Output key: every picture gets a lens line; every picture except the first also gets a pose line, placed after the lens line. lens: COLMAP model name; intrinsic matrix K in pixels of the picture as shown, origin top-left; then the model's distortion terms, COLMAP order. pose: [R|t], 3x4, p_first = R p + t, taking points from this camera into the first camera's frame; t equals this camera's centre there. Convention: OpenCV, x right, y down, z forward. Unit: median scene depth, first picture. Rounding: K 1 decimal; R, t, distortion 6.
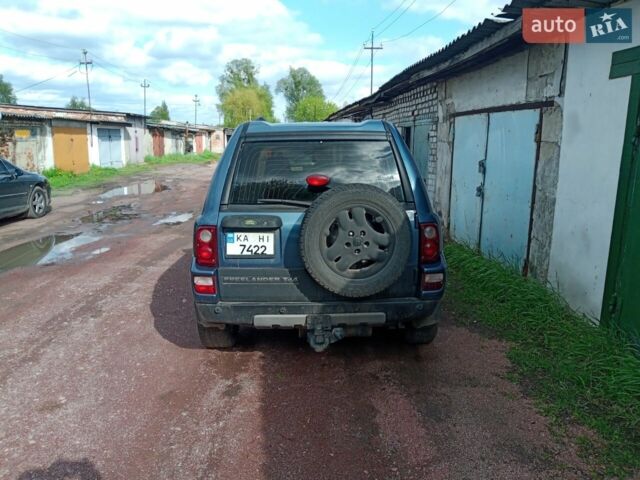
lens RADIAL K [[488.6, 0, 320.0], [0, 488.6, 240.0], [0, 0, 1]] dist [-0.000738, -0.012358]
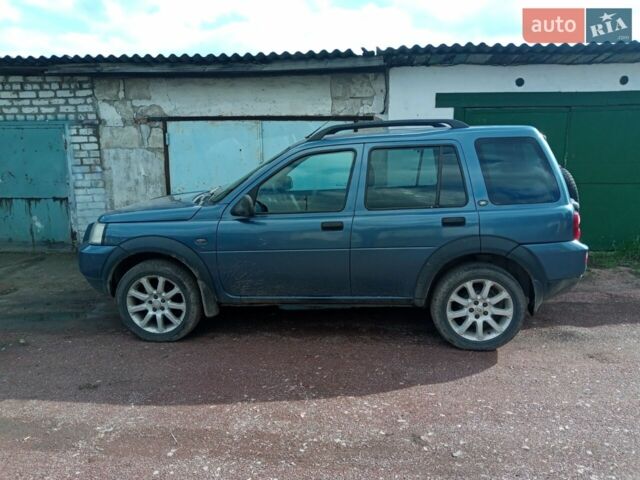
lens RADIAL K [[488.6, 0, 320.0], [0, 488.6, 240.0], [0, 0, 1]] dist [-0.000738, -0.012358]
pose [[0.099524, -0.175159, 0.979497, -0.115298], [0.209467, 0.966014, 0.151464, -0.020352], [-0.972738, 0.190098, 0.132831, 0.114696]]
